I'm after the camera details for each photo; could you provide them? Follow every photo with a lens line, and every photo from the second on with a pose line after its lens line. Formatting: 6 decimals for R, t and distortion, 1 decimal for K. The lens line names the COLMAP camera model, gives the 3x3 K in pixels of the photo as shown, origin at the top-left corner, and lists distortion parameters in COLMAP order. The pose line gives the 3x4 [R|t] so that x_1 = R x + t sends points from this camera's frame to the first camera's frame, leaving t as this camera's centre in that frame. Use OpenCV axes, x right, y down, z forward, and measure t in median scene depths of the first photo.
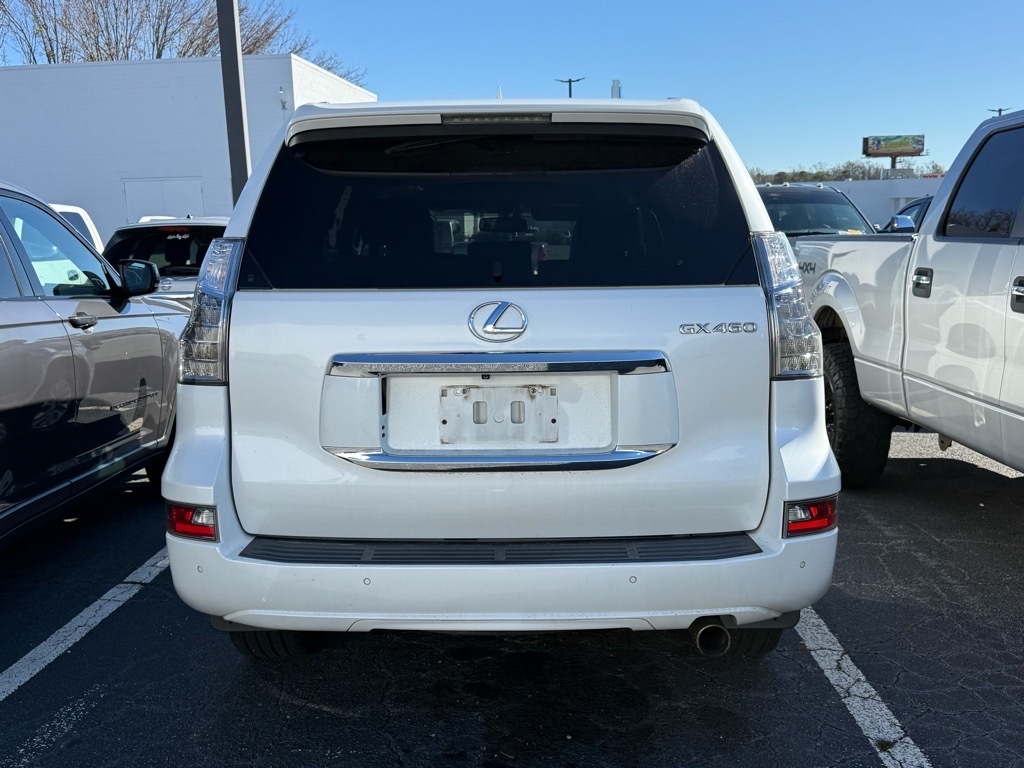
lens RADIAL K [[1013.6, 0, 497.4], [0, 1013.6, 391.4], [0, 0, 1]] dist [0.039599, 0.000000]
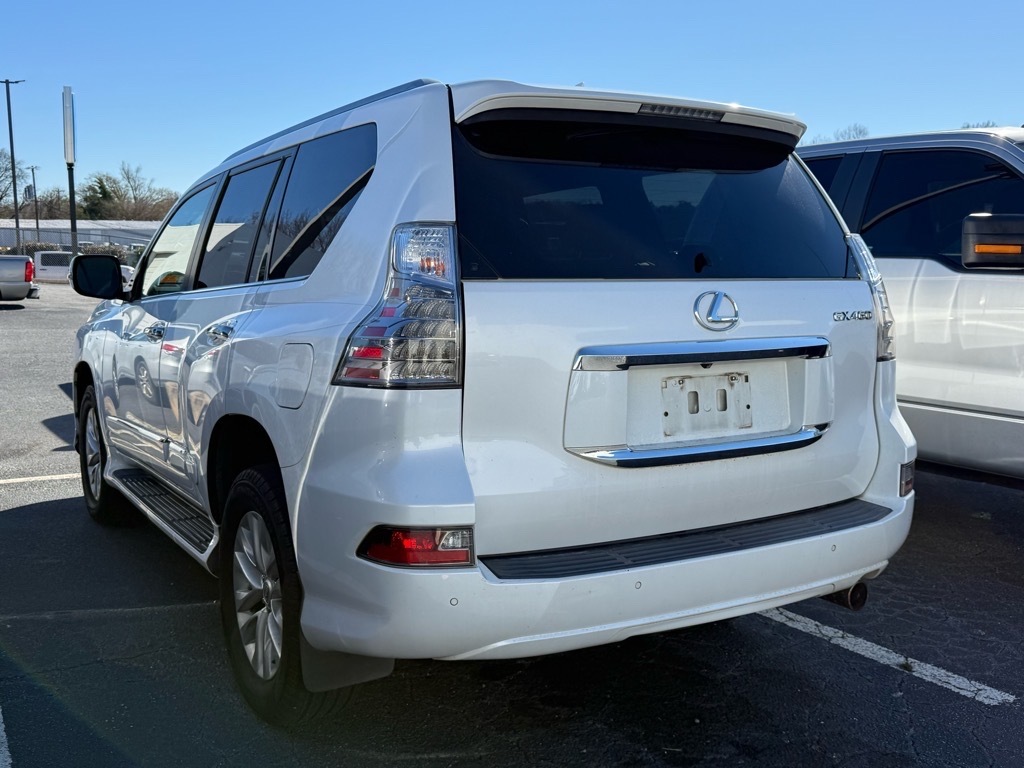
lens RADIAL K [[1013.6, 0, 503.7], [0, 1013.6, 379.2], [0, 0, 1]] dist [0.039599, 0.000000]
pose [[0.848980, -0.042033, 0.526751, -0.688327], [0.061320, 0.997933, -0.019200, 0.005543], [-0.524856, 0.048600, 0.849803, 0.239308]]
